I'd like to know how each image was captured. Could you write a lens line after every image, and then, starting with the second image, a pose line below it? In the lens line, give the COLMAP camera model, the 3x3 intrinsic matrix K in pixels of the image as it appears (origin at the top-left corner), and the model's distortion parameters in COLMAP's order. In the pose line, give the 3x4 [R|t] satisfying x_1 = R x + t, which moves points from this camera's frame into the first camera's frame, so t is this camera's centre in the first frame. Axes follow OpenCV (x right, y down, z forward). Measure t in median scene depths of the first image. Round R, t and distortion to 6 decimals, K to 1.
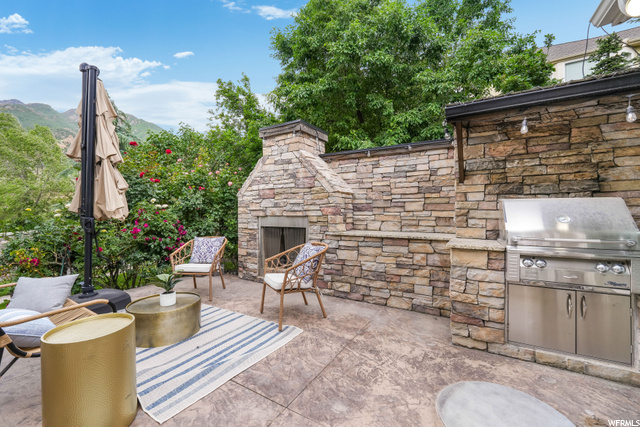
lens RADIAL K [[265.3, 0, 316.8], [0, 265.3, 211.1], [0, 0, 1]] dist [0.002118, -0.001819]
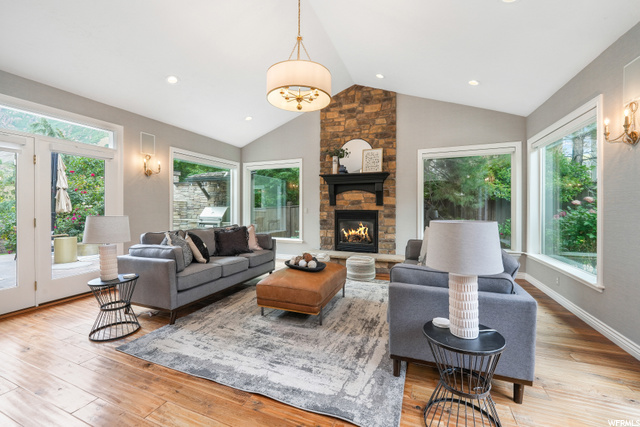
lens RADIAL K [[265.3, 0, 314.8], [0, 265.3, 206.9], [0, 0, 1]] dist [0.002118, -0.001819]
pose [[0.987508, 0.012514, 0.157073, 0.836680], [-0.011398, 0.999903, -0.008003, -0.020095], [-0.157158, 0.006113, 0.987555, -1.317894]]
